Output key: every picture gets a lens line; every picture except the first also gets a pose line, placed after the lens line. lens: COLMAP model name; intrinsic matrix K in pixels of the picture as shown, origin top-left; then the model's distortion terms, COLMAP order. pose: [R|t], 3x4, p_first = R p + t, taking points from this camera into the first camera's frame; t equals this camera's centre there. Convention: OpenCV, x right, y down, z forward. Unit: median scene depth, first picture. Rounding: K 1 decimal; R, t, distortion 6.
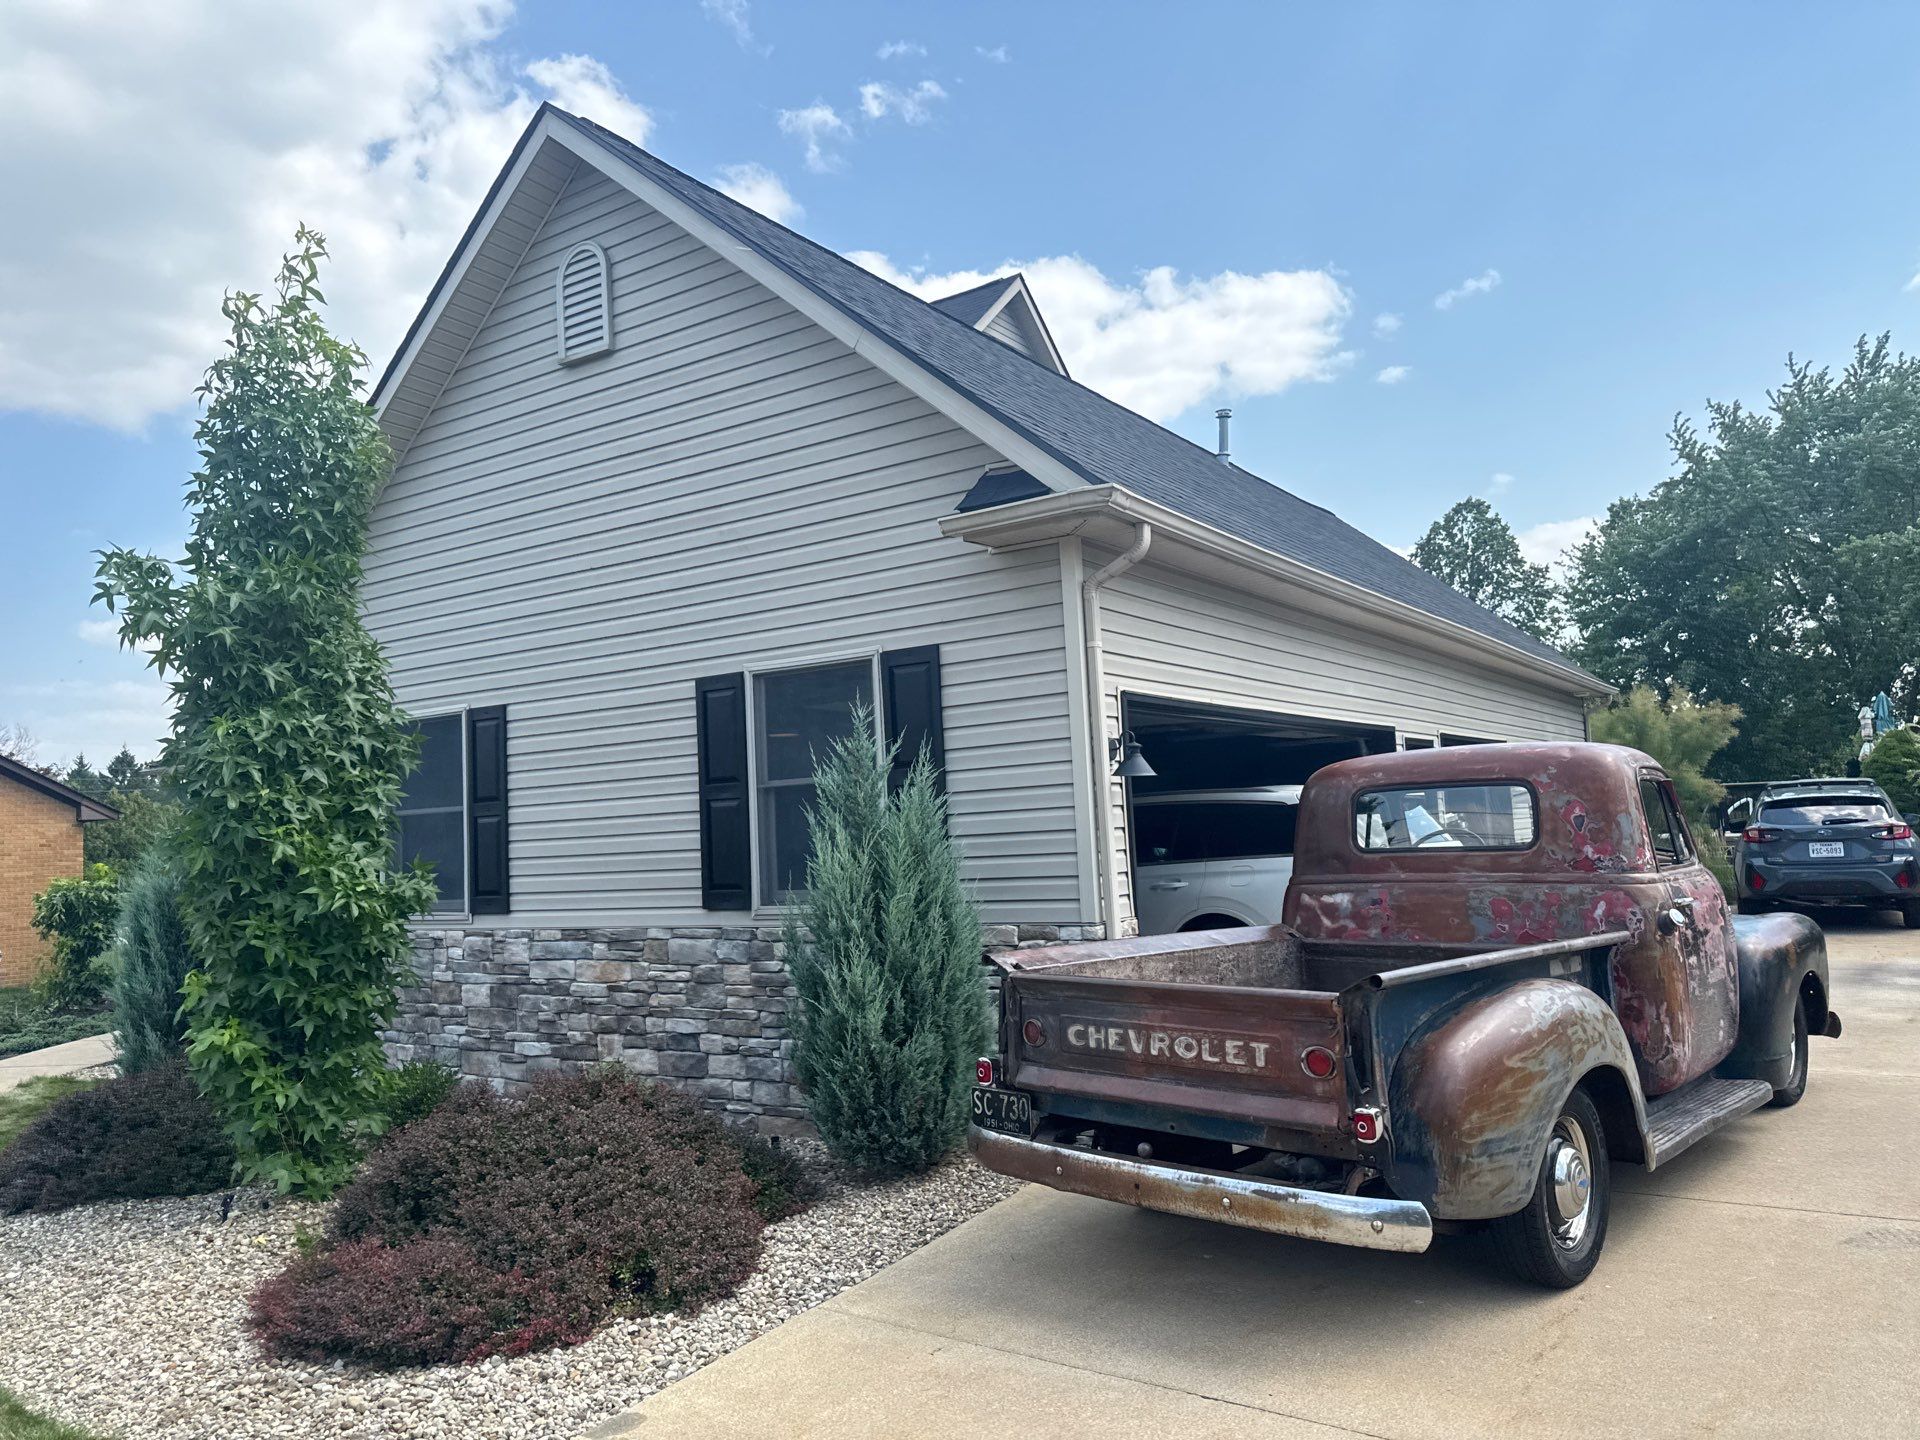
lens RADIAL K [[1431.0, 0, 960.0], [0, 1431.0, 720.0], [0, 0, 1]] dist [0.005200, 0.002003]
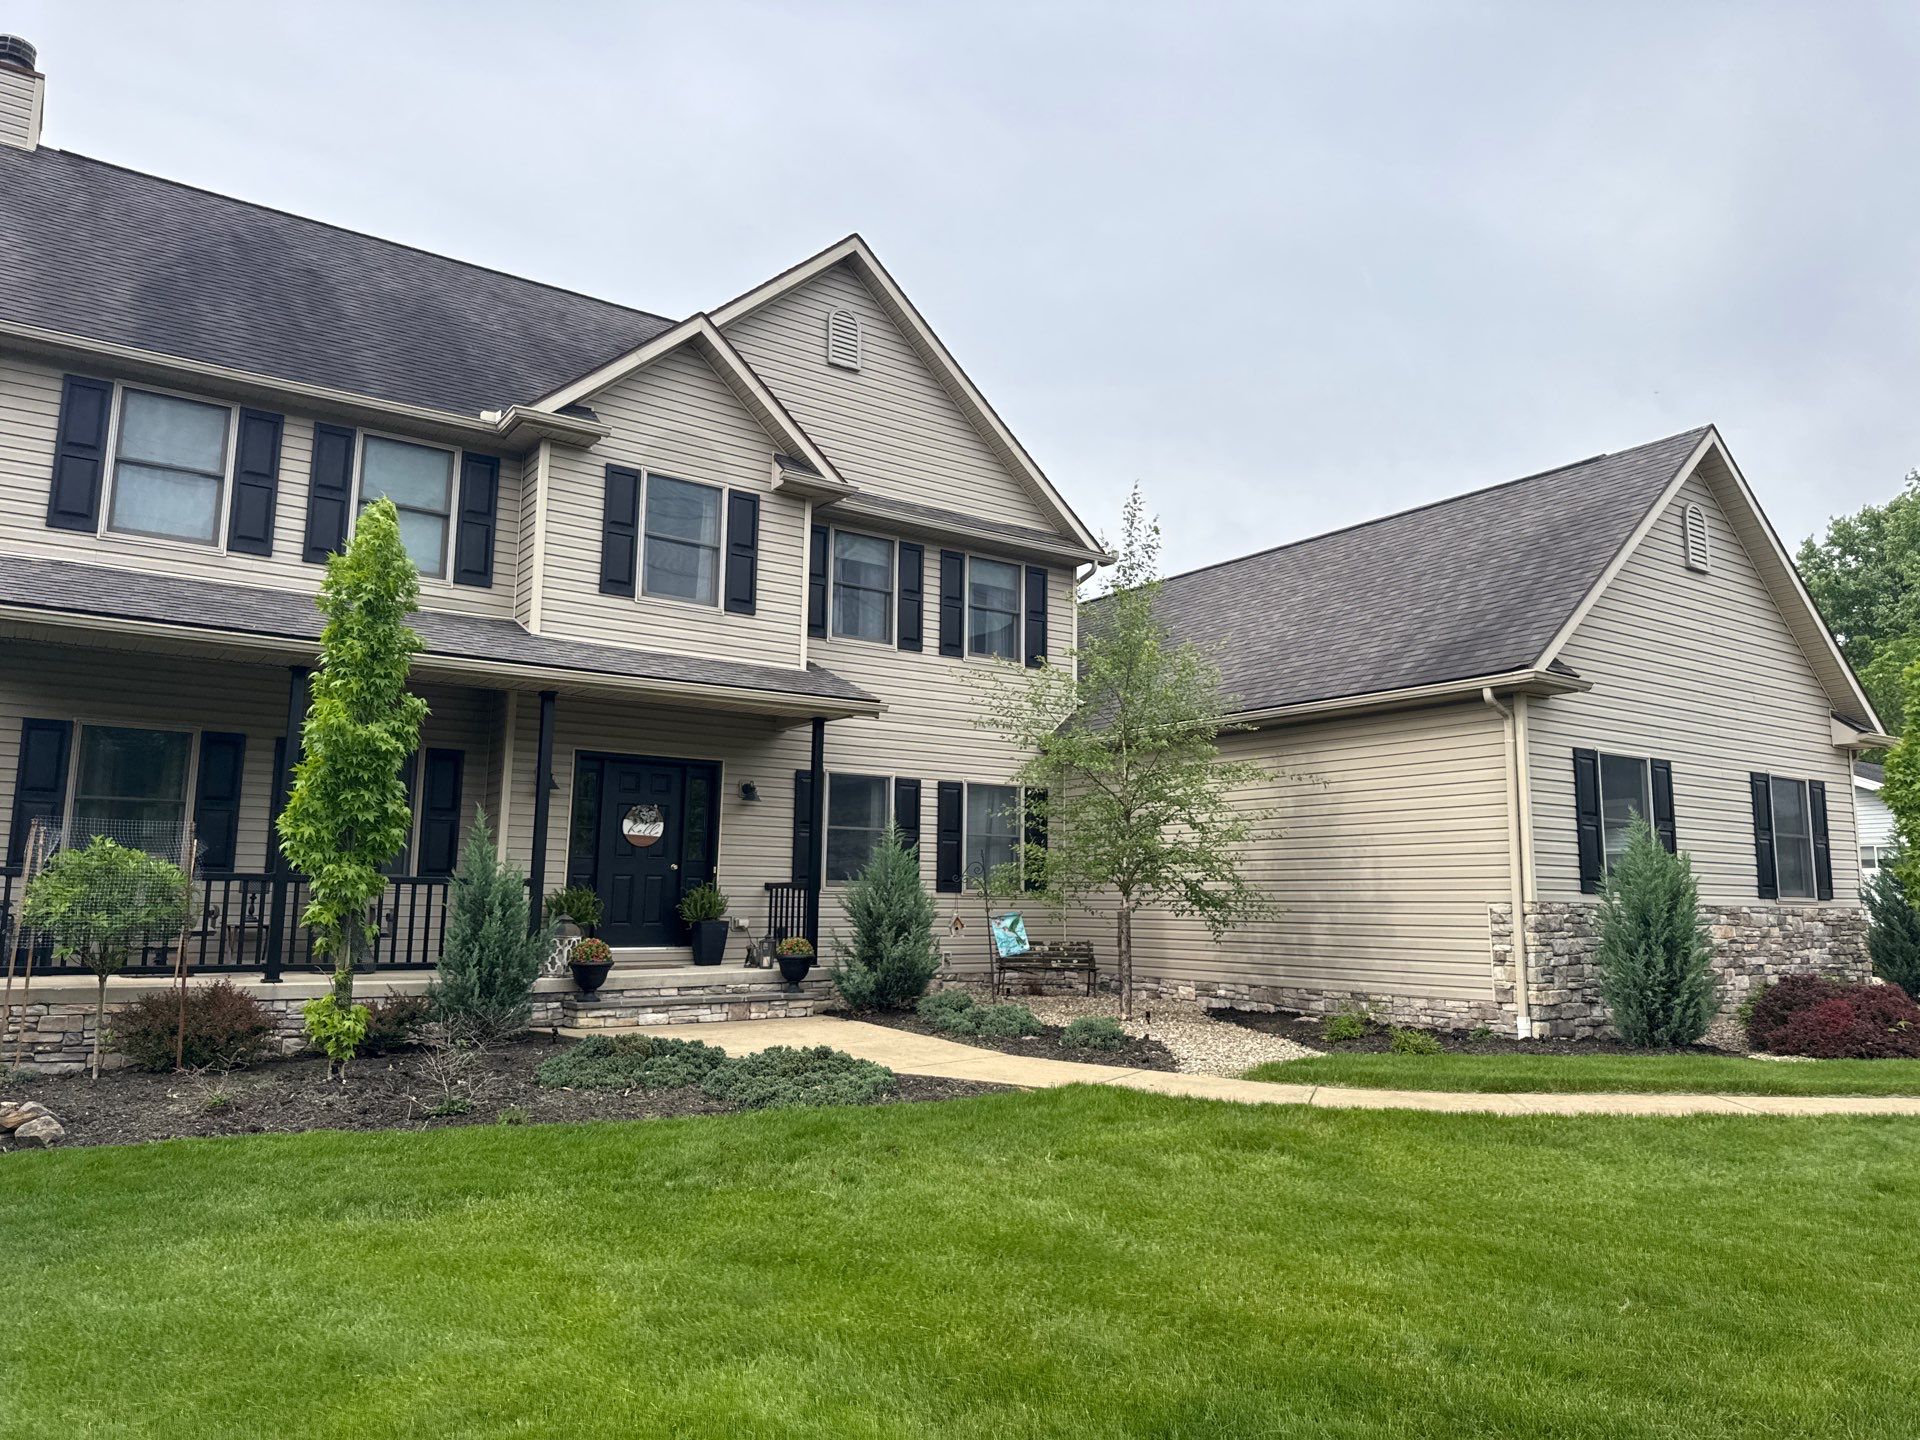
lens RADIAL K [[1331.4, 0, 974.1], [0, 1331.4, 705.4], [0, 0, 1]] dist [0.104443, -0.190790]
pose [[0.373978, 0.189926, 0.907782, -2.079797], [-0.105465, 0.981167, -0.161831, 0.264765], [-0.921421, -0.035218, 0.386965, 1.213143]]
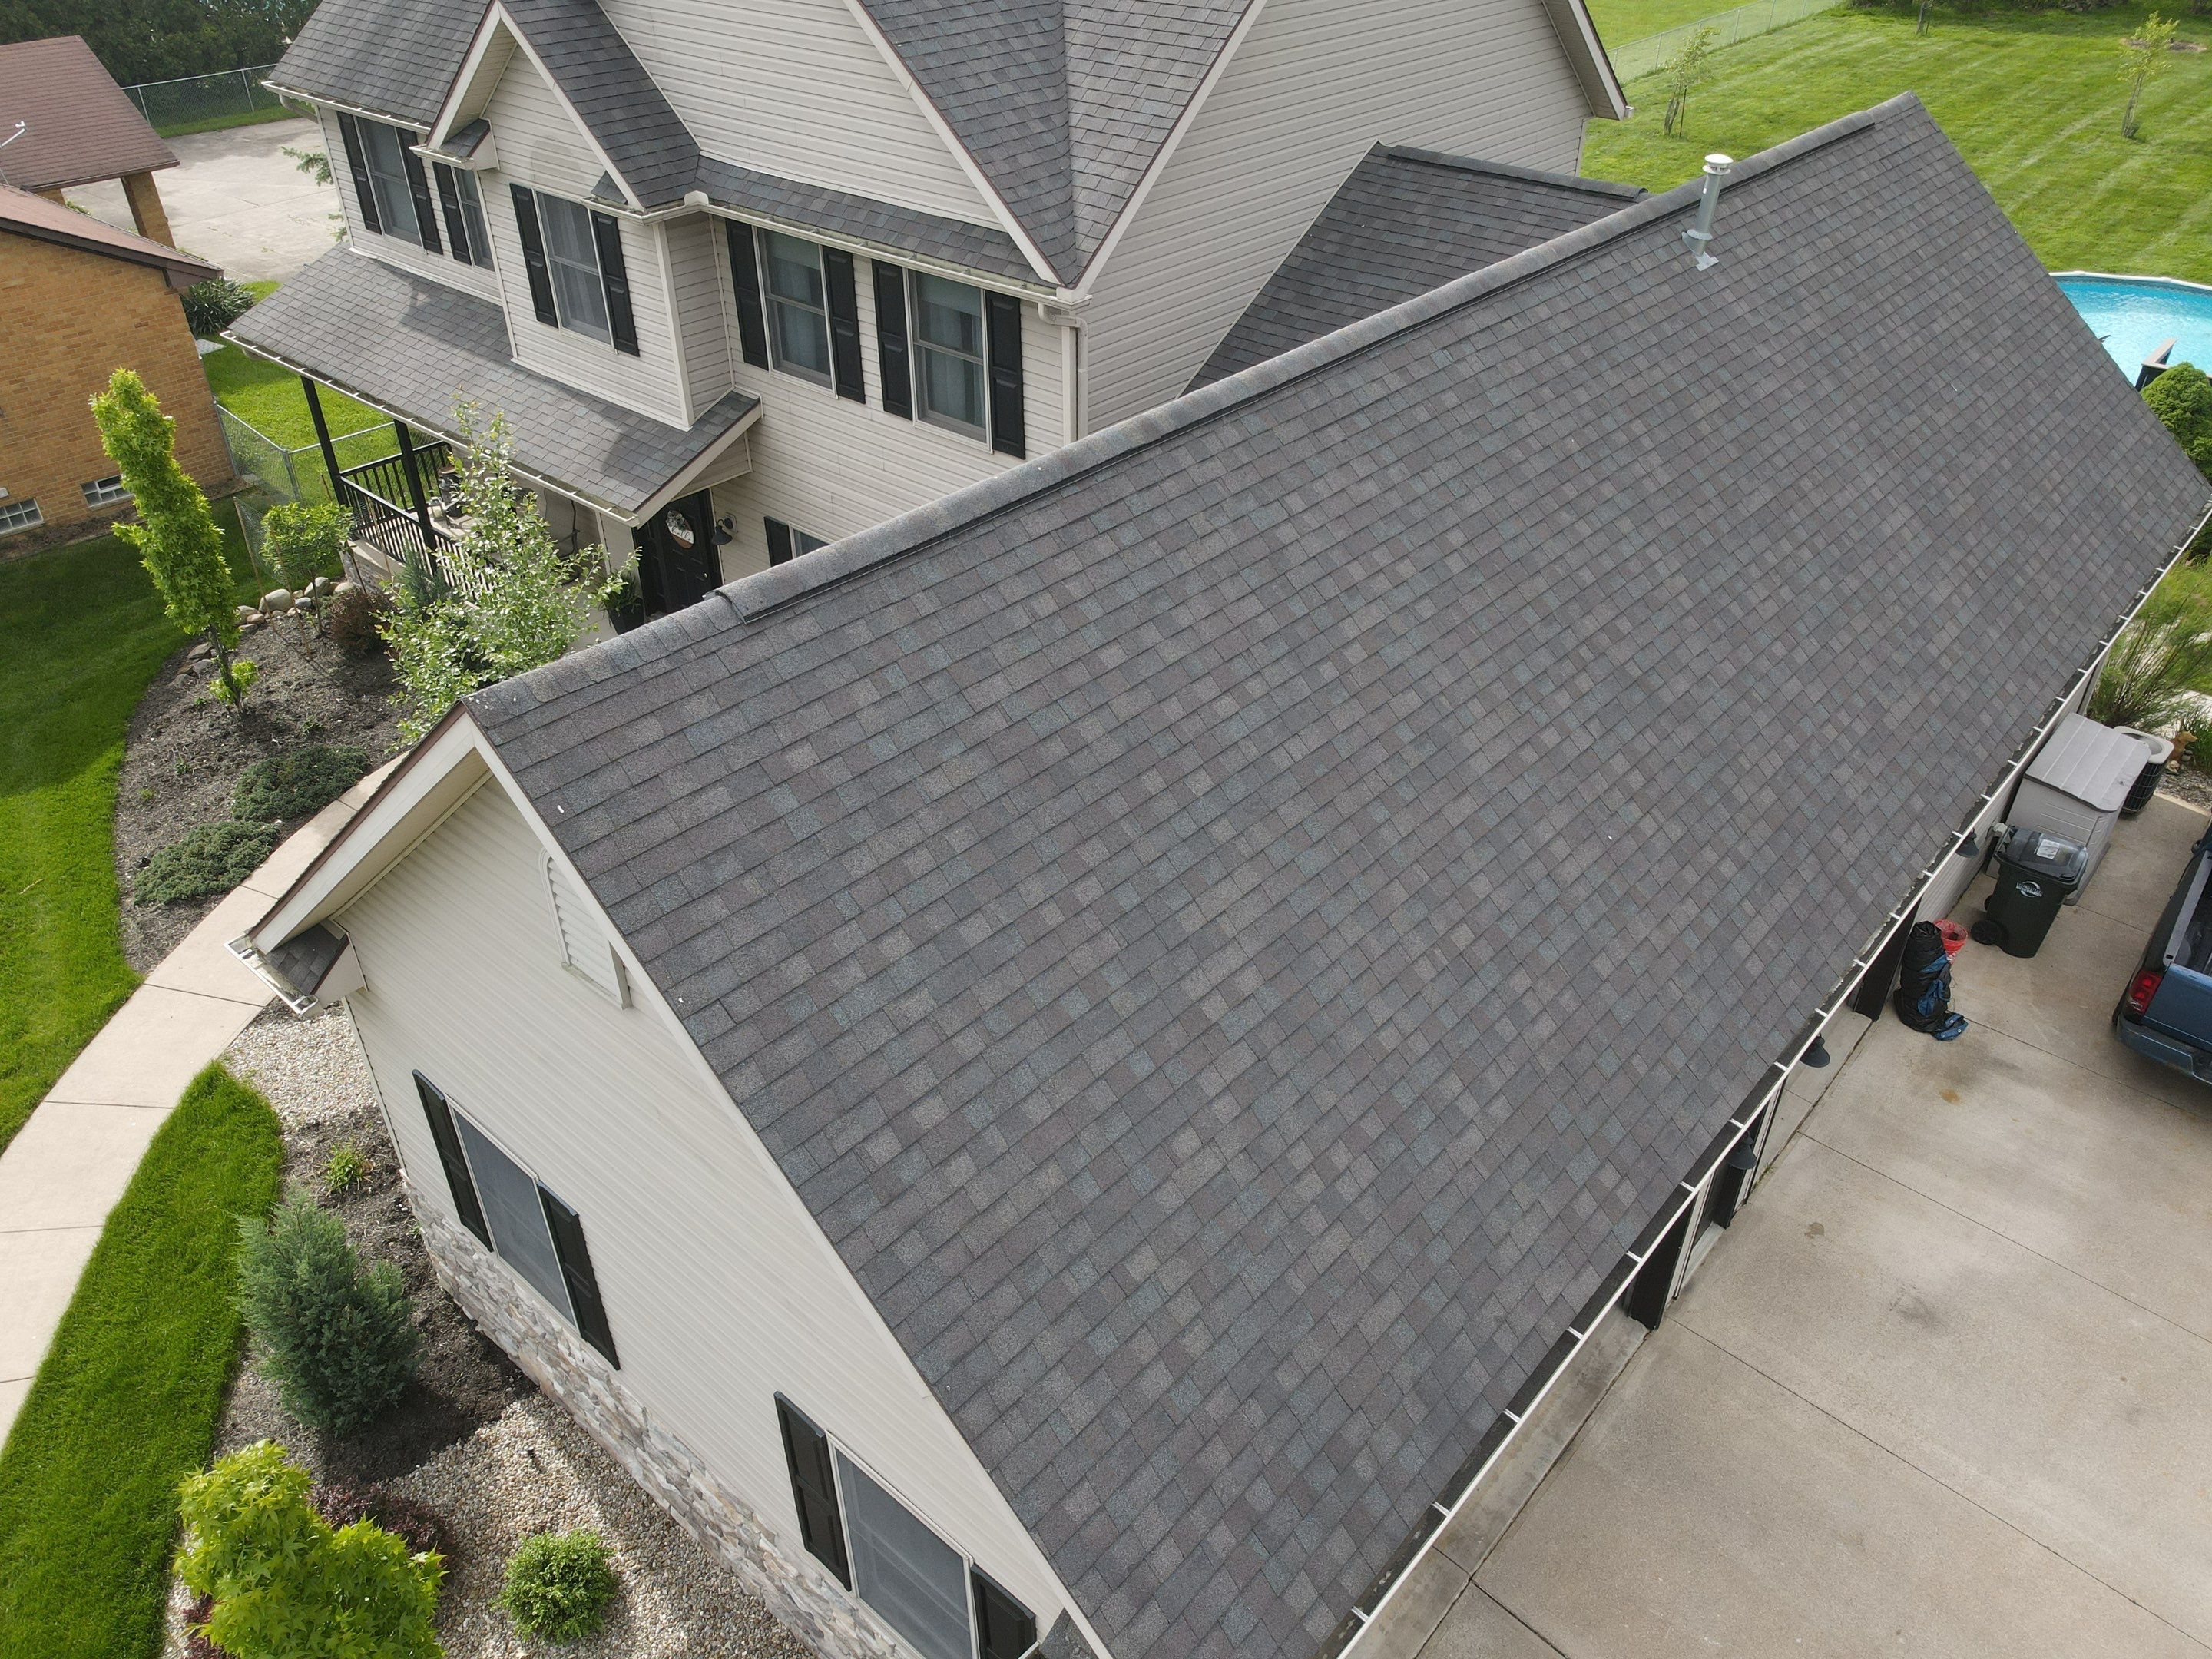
lens RADIAL K [[1600.3, 0, 1107.3], [0, 1600.3, 824.2], [0, 0, 1]] dist [-0.003958, 0.004957]
pose [[0.987327, 0.126931, -0.095260, 0.050069], [-0.036627, 0.766295, 0.641444, -0.840212], [0.154416, -0.629826, 0.761233, 0.525115]]
